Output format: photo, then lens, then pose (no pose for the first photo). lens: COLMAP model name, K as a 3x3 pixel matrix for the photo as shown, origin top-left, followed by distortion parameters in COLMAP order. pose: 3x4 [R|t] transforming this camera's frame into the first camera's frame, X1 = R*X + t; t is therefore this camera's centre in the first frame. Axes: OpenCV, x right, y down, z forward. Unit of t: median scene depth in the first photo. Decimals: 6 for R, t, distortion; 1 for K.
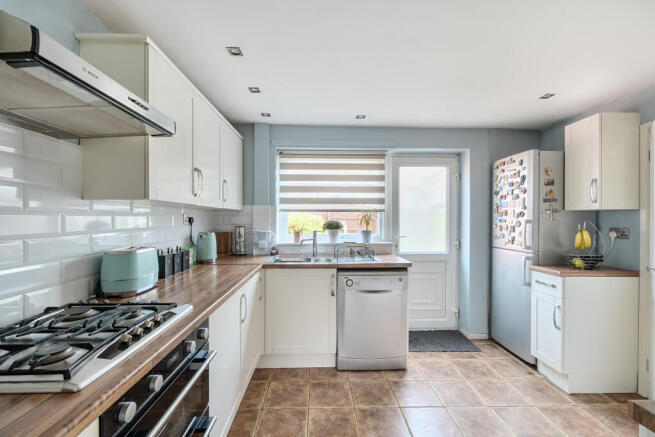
lens RADIAL K [[280.7, 0, 326.1], [0, 280.7, 220.7], [0, 0, 1]] dist [-0.000085, 0.000005]
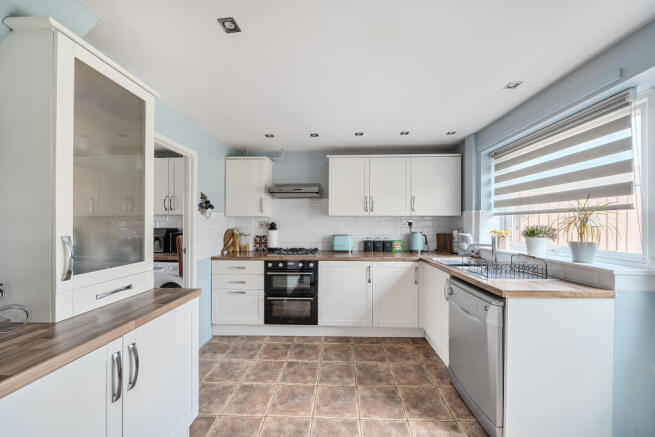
lens RADIAL K [[236.1, 0, 331.1], [0, 236.1, 222.6], [0, 0, 1]] dist [0.001516, 0.000029]
pose [[-0.071874, -0.003571, -0.997407, 0.928800], [-0.006054, 0.999977, -0.003144, -0.002904], [0.997395, 0.005812, -0.071893, 0.680895]]
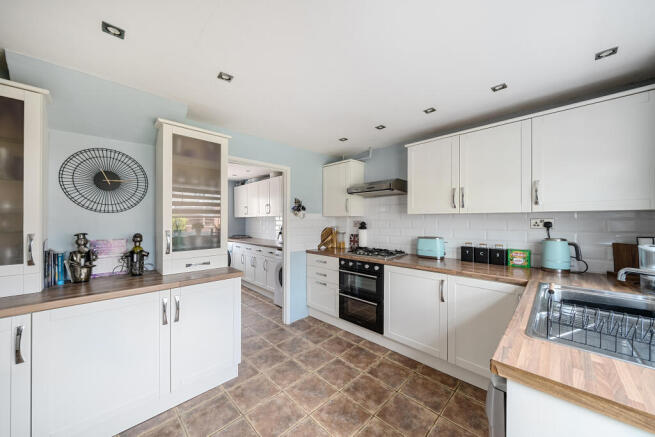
lens RADIAL K [[236.1, 0, 326.6], [0, 236.1, 219.6], [0, 0, 1]] dist [0.001516, 0.000029]
pose [[-0.735719, -0.005694, -0.677262, 0.677705], [-0.005542, 0.999982, -0.002387, -0.014827], [0.677264, 0.001998, -0.735738, 1.138110]]
